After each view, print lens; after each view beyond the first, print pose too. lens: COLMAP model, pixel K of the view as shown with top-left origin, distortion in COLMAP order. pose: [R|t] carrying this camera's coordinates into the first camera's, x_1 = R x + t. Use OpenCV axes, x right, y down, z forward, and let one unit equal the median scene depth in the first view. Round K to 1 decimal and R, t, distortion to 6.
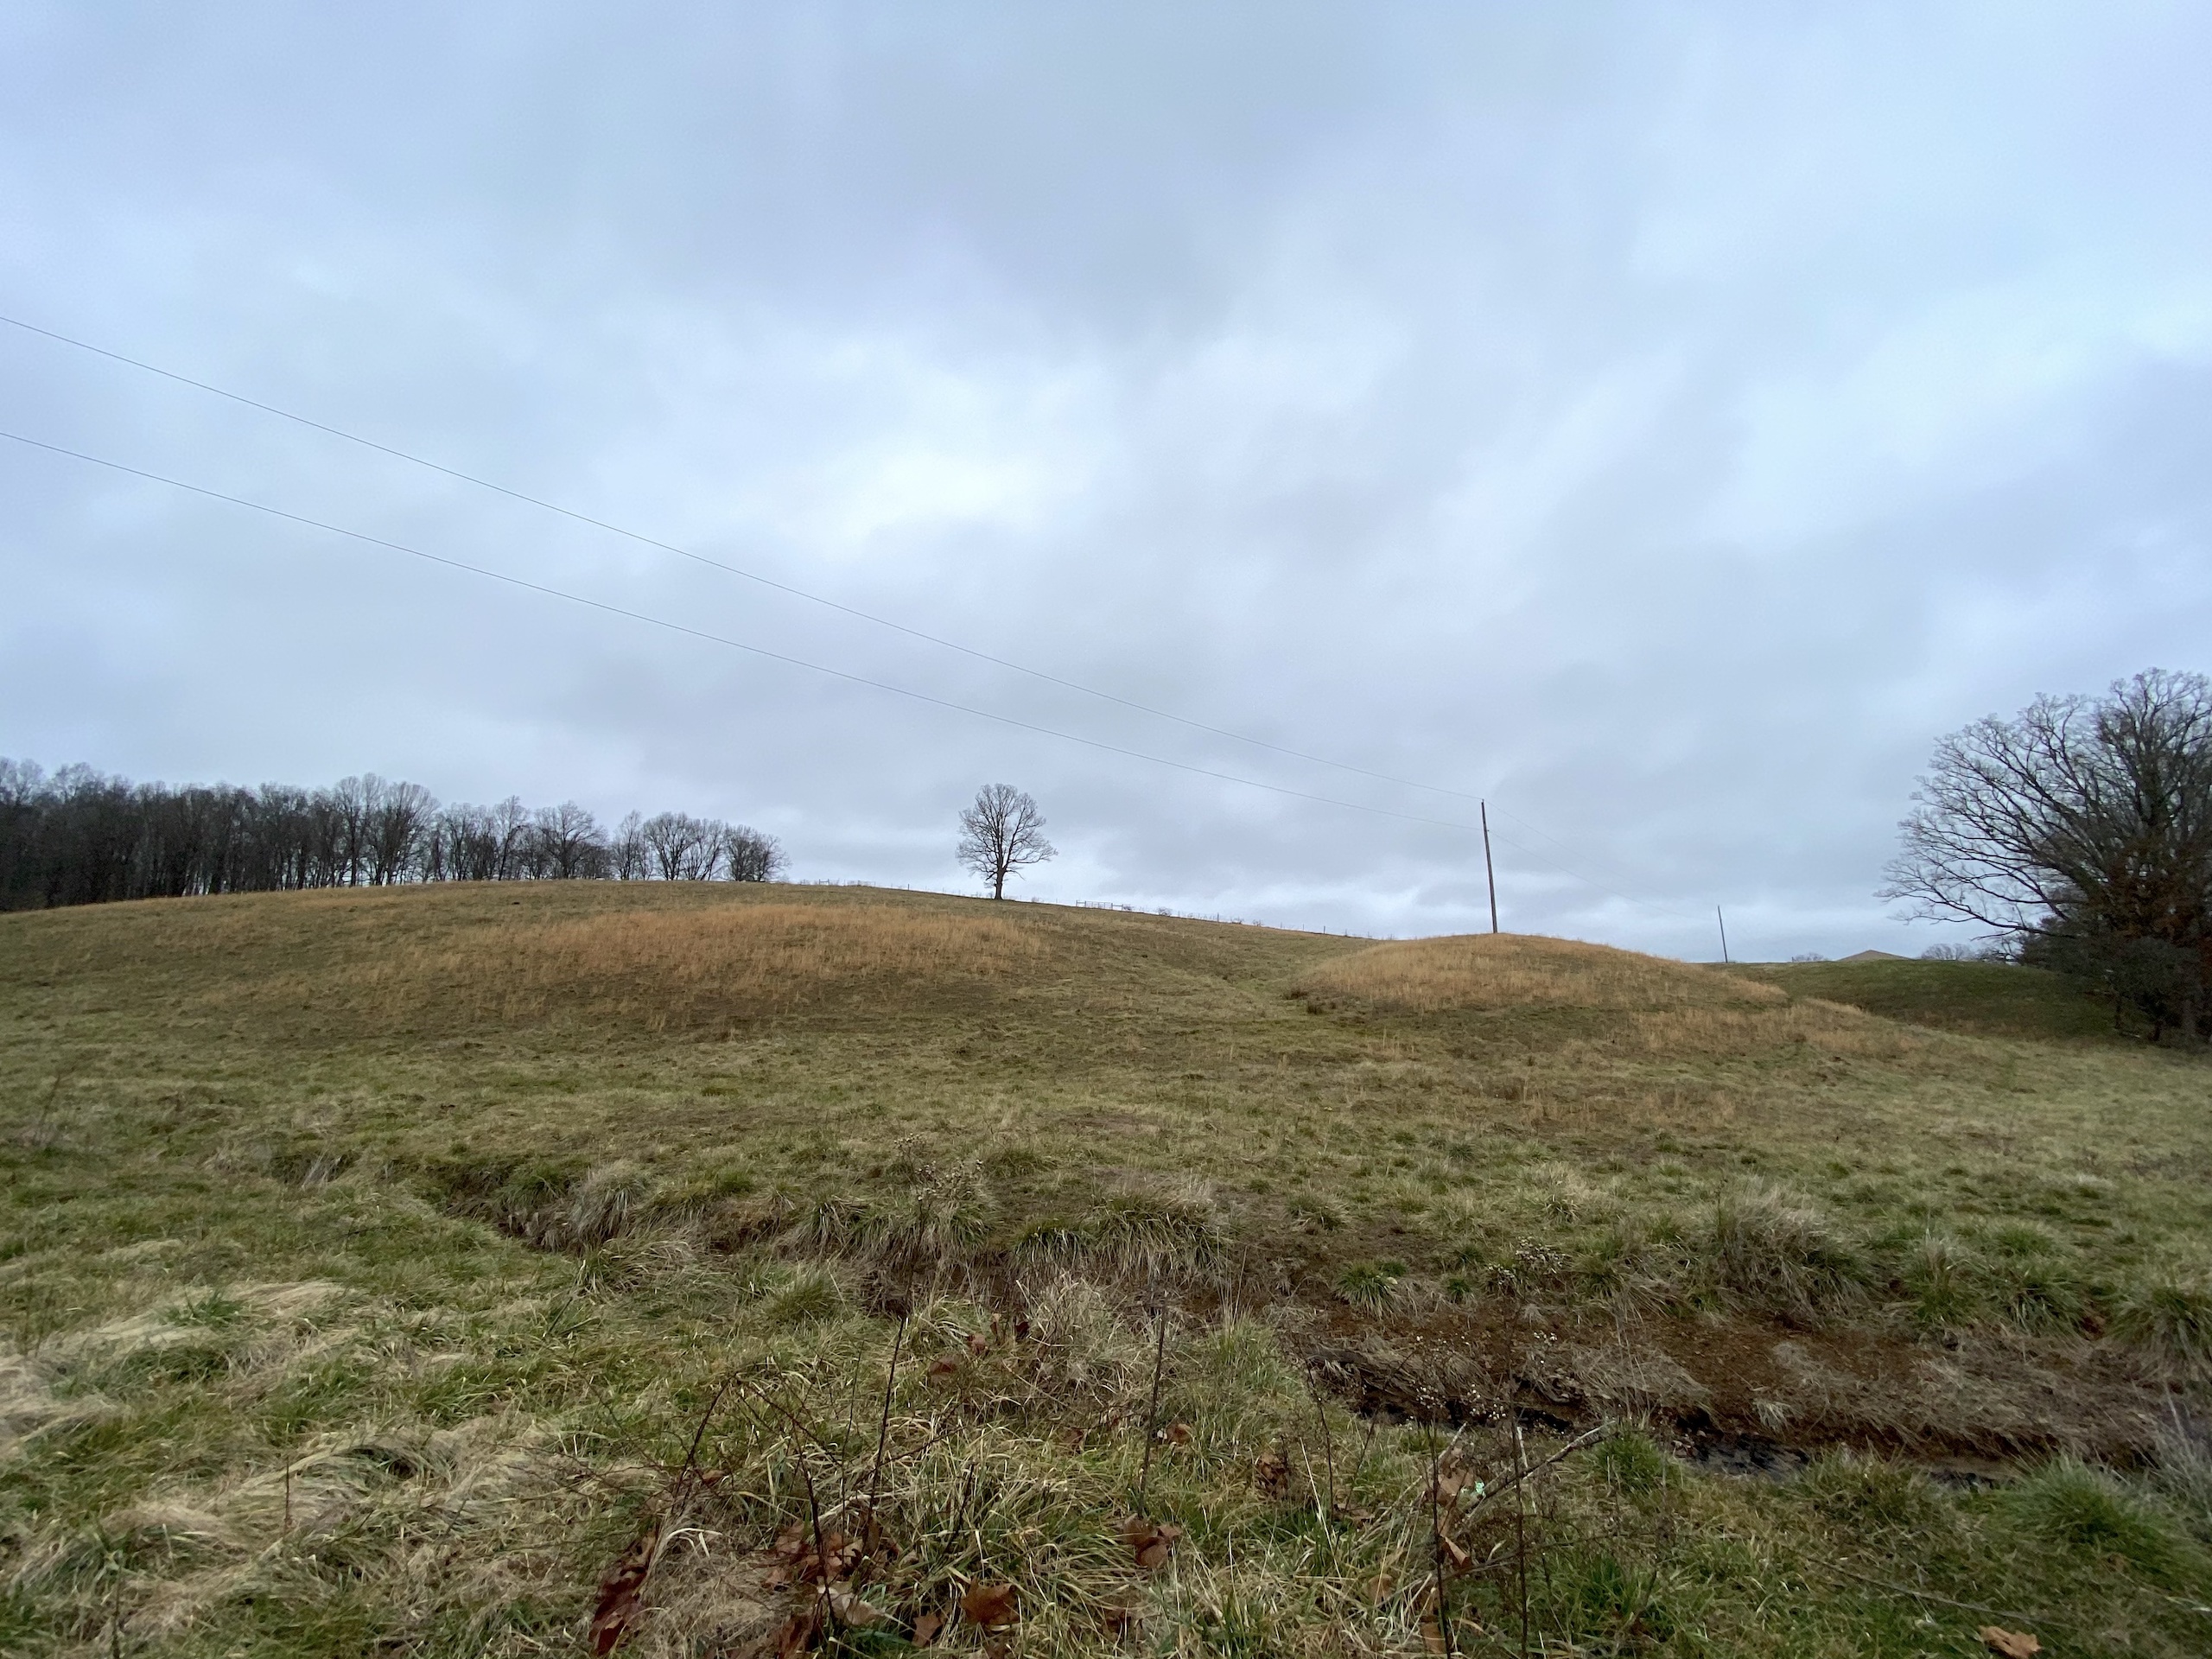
lens RADIAL K [[872.9, 0, 1100.7], [0, 872.9, 826.7], [0, 0, 1]] dist [-0.003957, -0.012094]
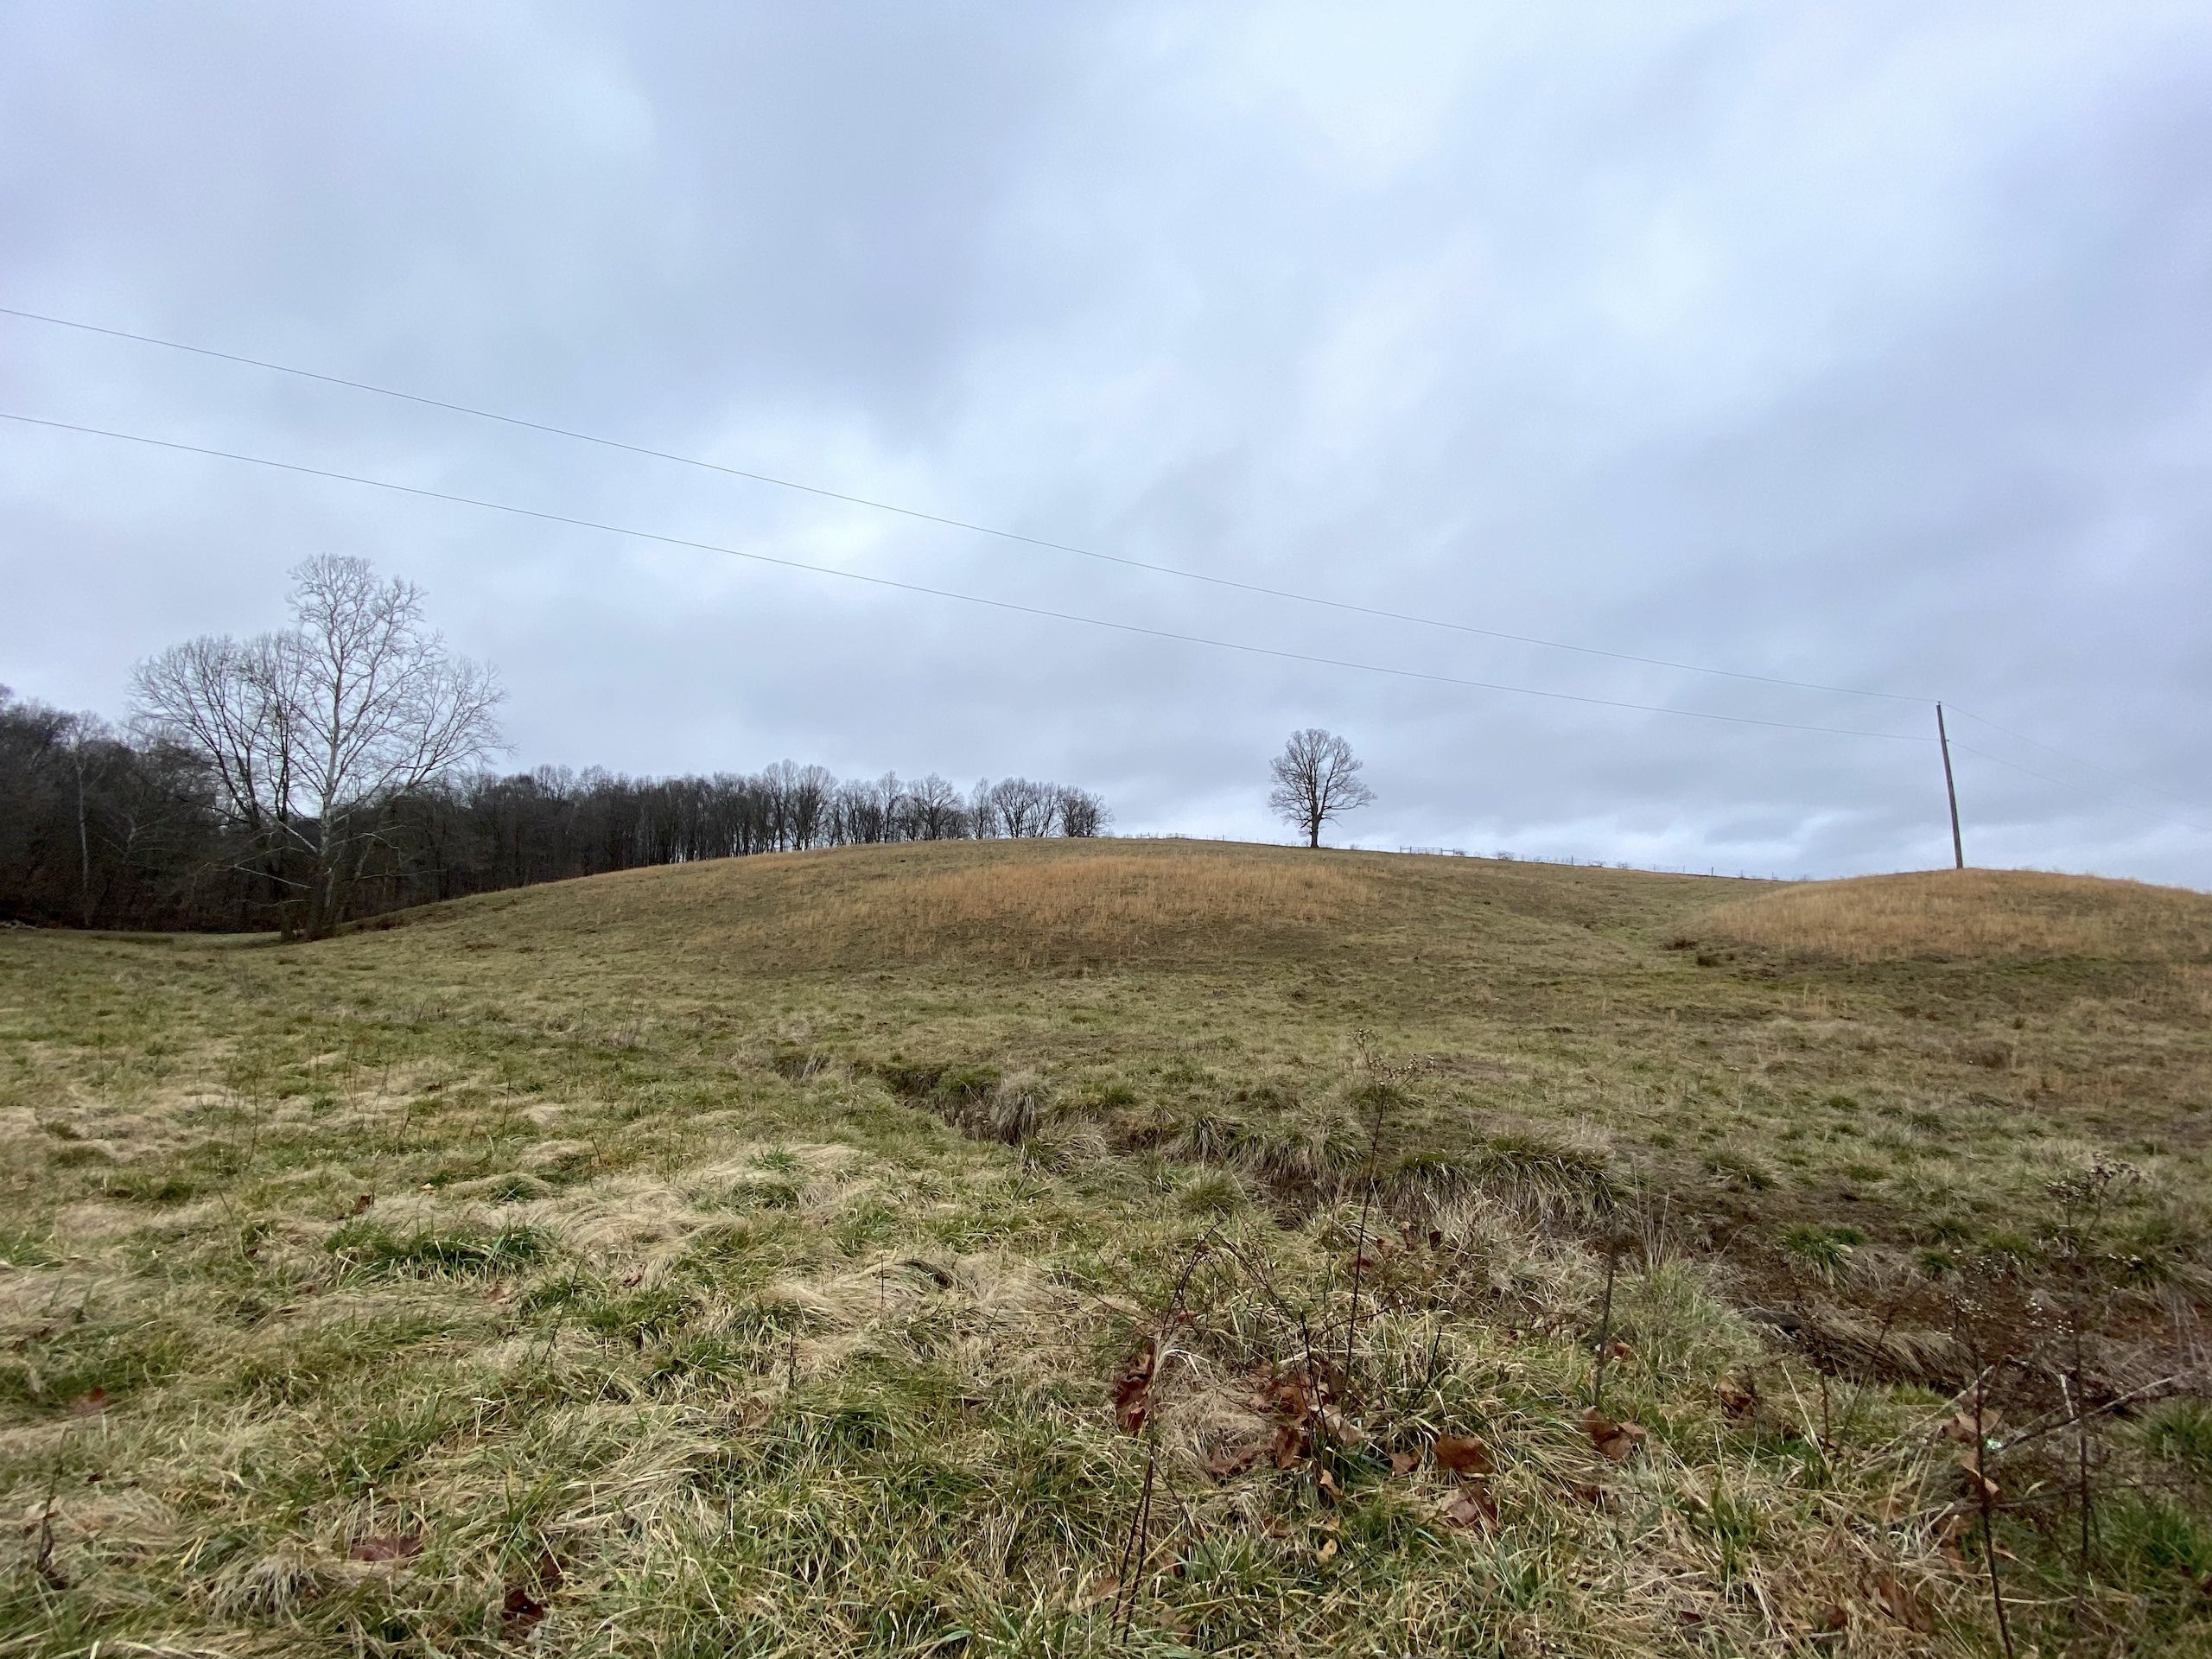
lens RADIAL K [[872.9, 0, 1105.2], [0, 872.9, 827.2], [0, 0, 1]] dist [-0.003957, -0.012094]
pose [[0.937592, -0.036082, -0.345860, -0.013826], [0.055834, 0.997318, 0.047315, 0.002903], [0.343226, -0.063673, 0.937092, -0.012925]]
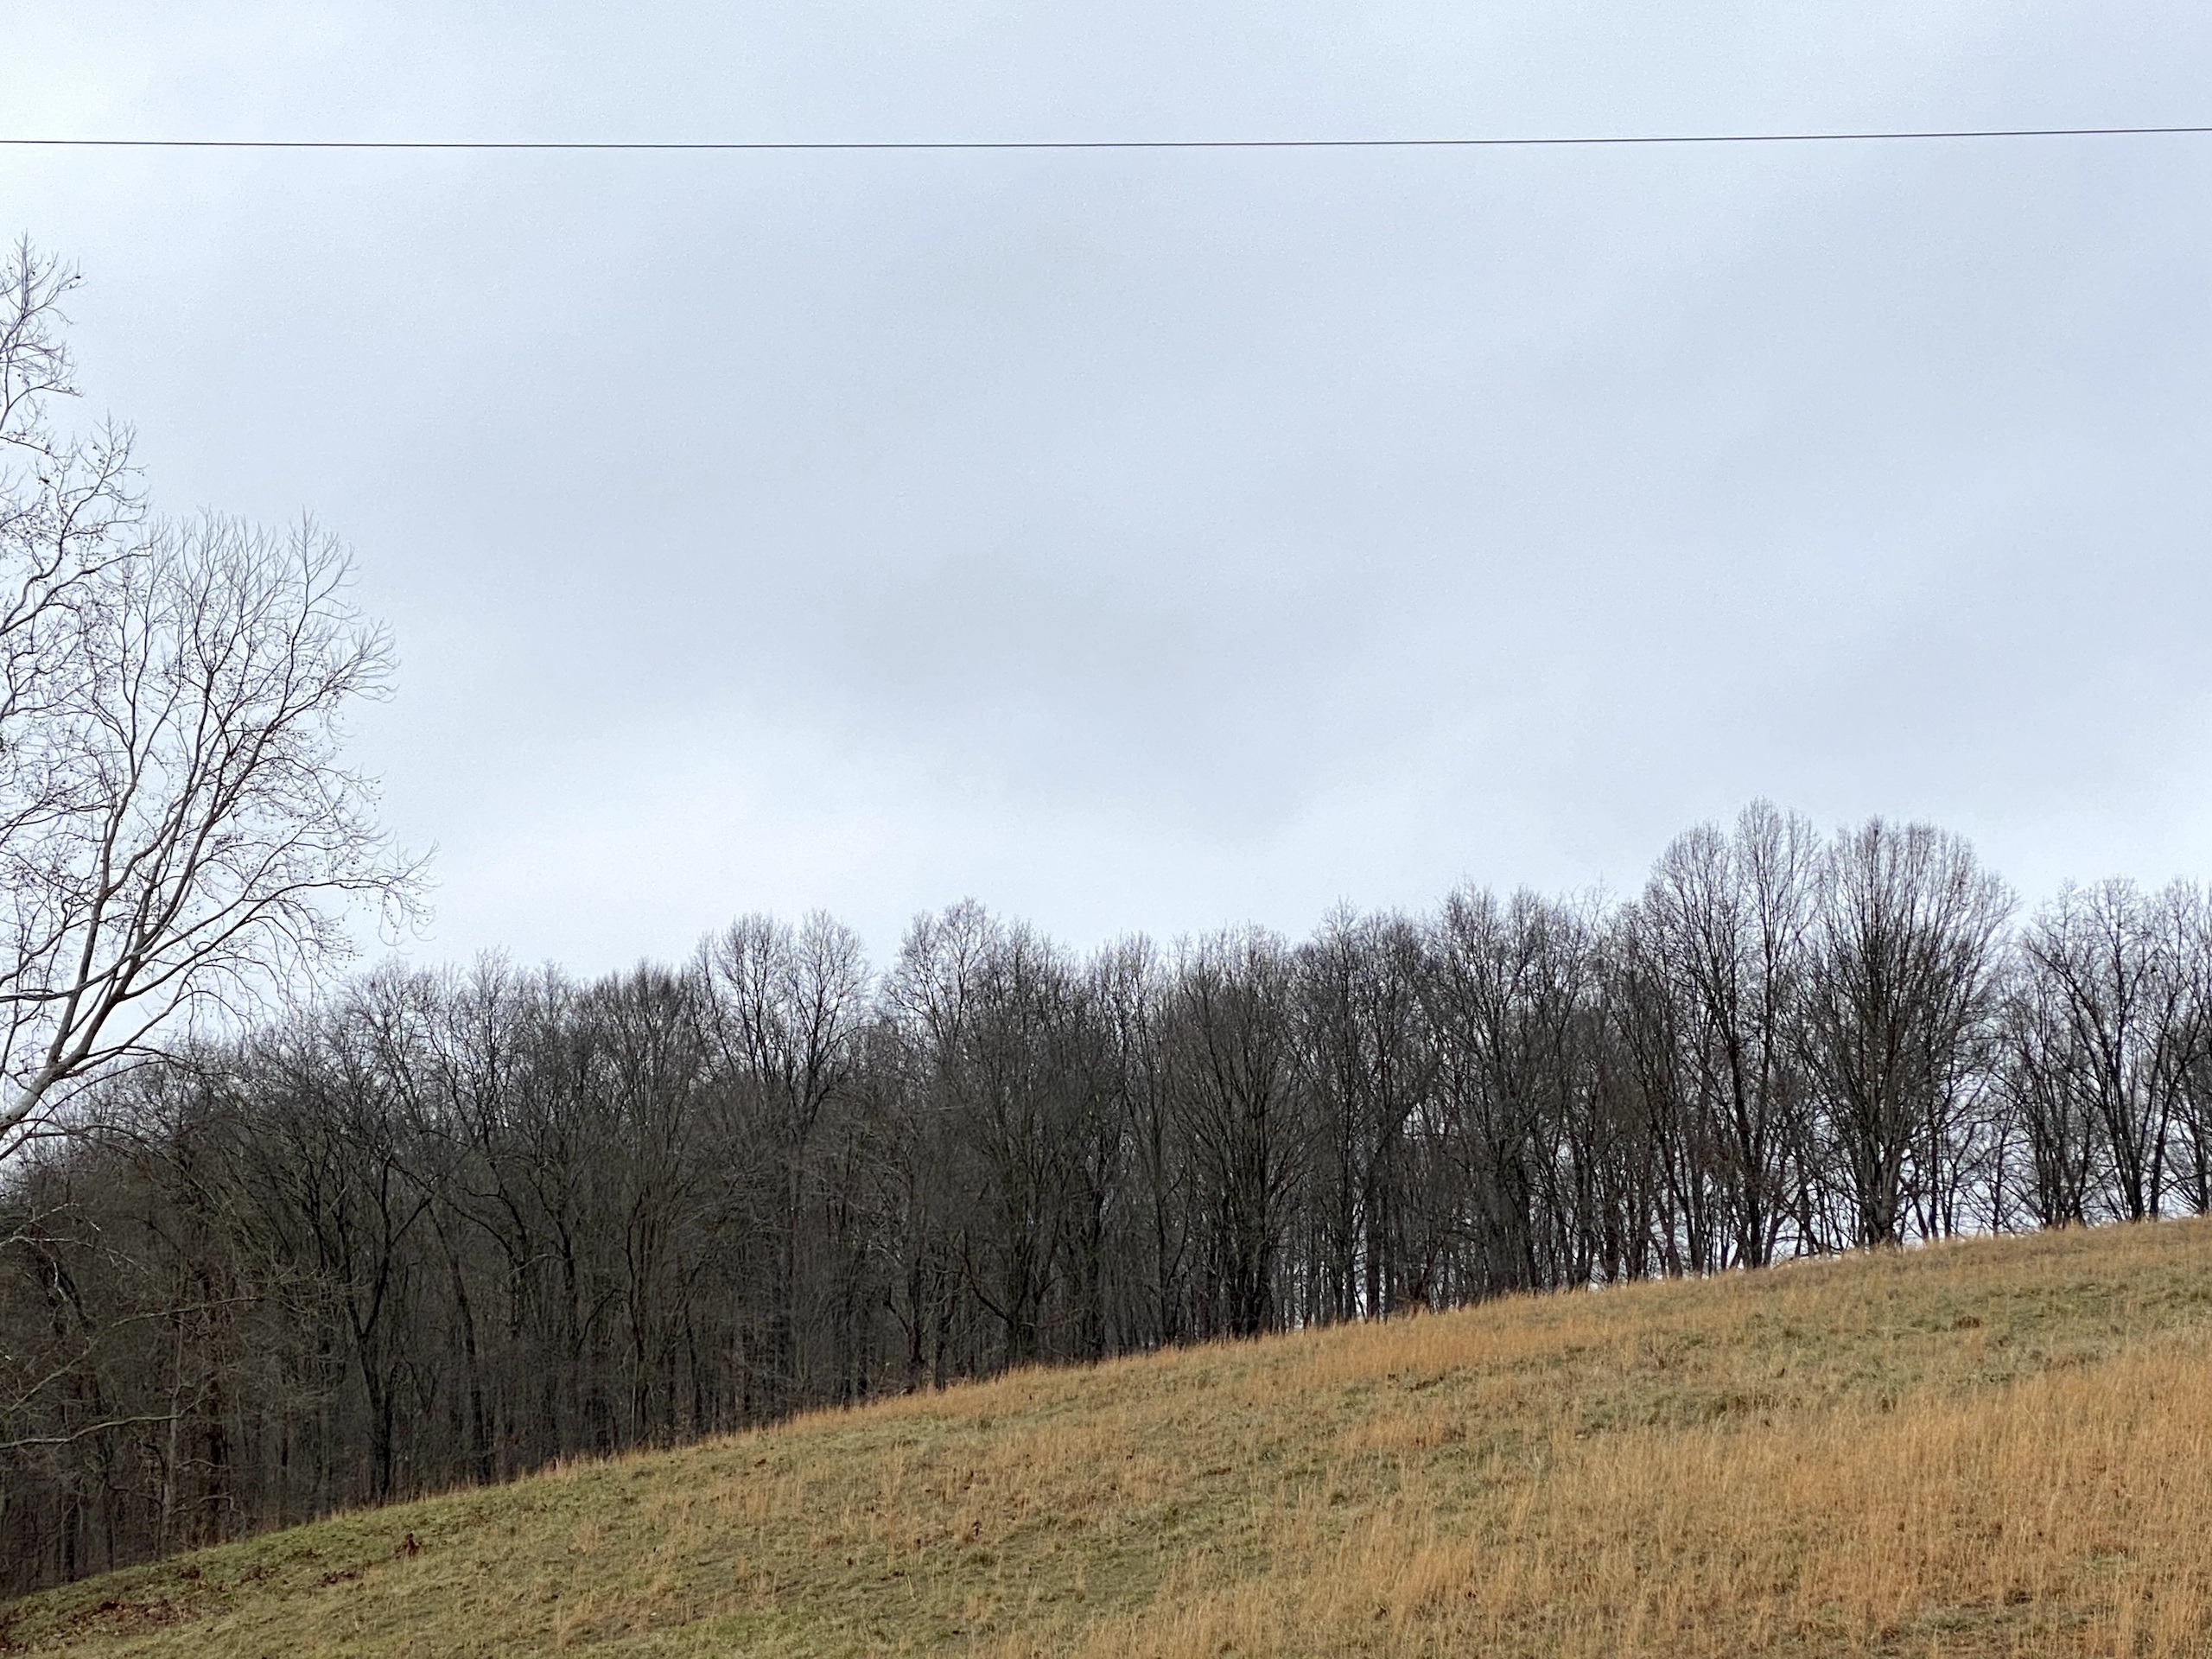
lens RADIAL K [[4718.6, 0, 1033.8], [0, 4718.6, 820.8], [0, 0, 1]] dist [0.103115, 0.000000]
pose [[0.616015, -0.127655, -0.777322, 0.408920], [0.123451, 0.990234, -0.064788, 0.023222], [0.778001, -0.056051, 0.625757, 0.152374]]
